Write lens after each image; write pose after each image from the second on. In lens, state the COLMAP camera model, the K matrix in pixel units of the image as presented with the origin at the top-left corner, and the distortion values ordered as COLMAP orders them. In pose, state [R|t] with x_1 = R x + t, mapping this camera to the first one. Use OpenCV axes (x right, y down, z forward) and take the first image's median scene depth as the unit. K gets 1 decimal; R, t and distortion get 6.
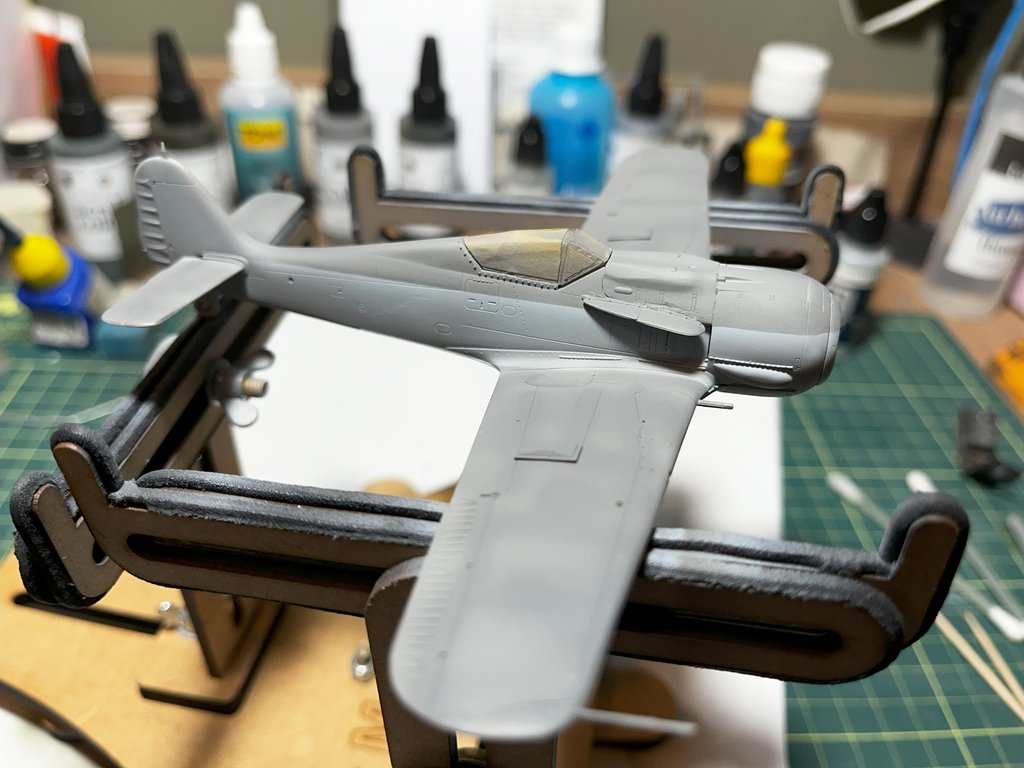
lens RADIAL K [[783.2, 0, 512.0], [0, 783.2, 384.0], [0, 0, 1]] dist [0.048114, -0.100772]
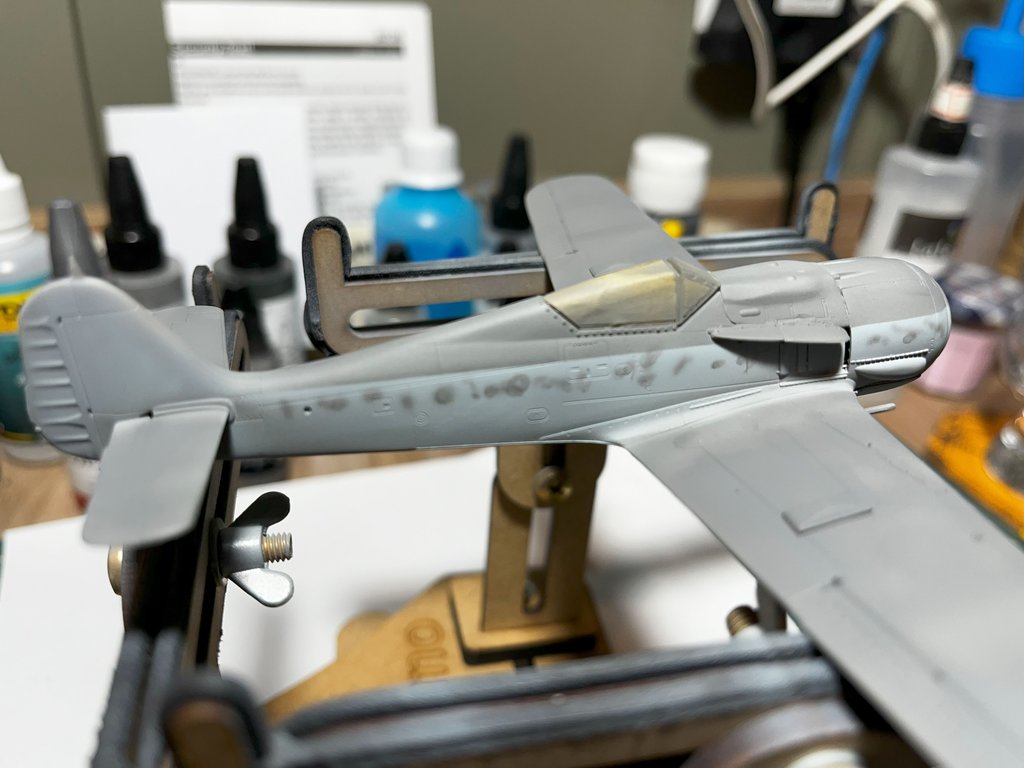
lens RADIAL K [[923.5, 0, 512.0], [0, 923.5, 384.0], [0, 0, 1]] dist [0.078855, 0.000630]
pose [[0.864683, -0.248018, 0.436819, -0.543741], [0.286833, 0.957679, -0.024032, -0.092238], [-0.412372, 0.146074, 0.899228, 0.188131]]
